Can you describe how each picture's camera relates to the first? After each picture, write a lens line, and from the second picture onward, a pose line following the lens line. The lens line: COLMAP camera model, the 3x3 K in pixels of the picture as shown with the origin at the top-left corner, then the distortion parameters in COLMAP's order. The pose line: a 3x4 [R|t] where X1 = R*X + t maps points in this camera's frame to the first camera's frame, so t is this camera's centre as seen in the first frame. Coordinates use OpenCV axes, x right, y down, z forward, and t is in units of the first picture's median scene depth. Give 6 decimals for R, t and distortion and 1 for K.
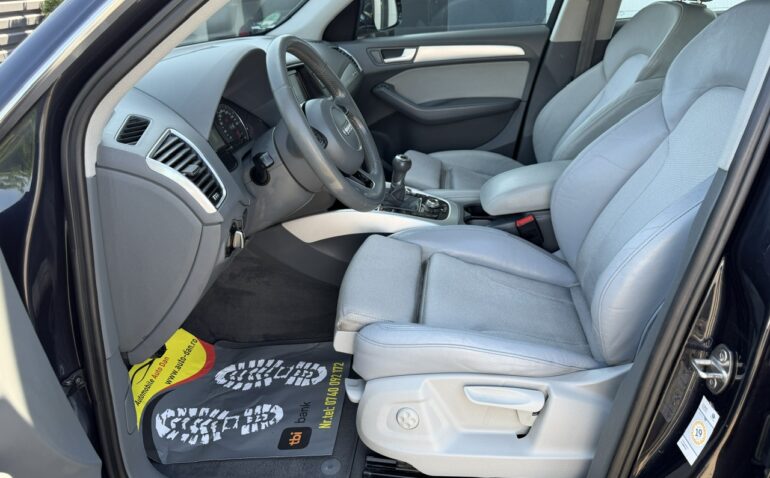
lens RADIAL K [[548.4, 0, 385.0], [0, 548.4, 239.0], [0, 0, 1]] dist [0.145961, -0.305247]
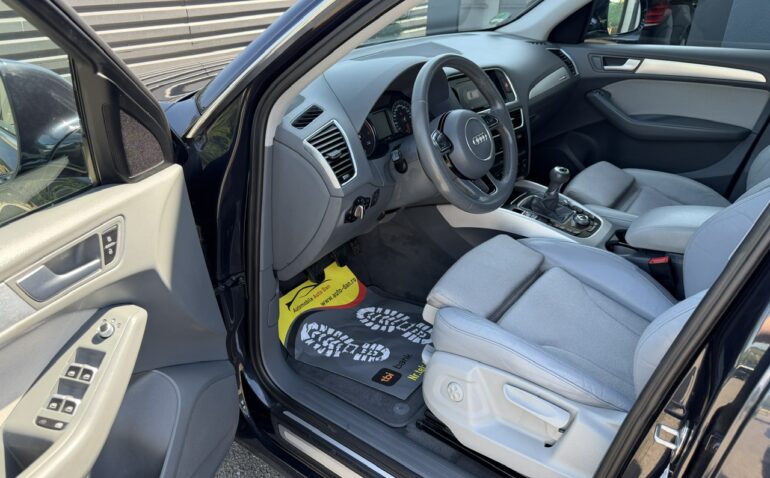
lens RADIAL K [[548.4, 0, 385.0], [0, 548.4, 239.0], [0, 0, 1]] dist [0.145961, -0.305247]
pose [[0.869977, 0.257887, -0.420278, 0.237803], [-0.234890, 0.966157, 0.106621, -0.060797], [0.433551, 0.005961, 0.901109, -0.098548]]
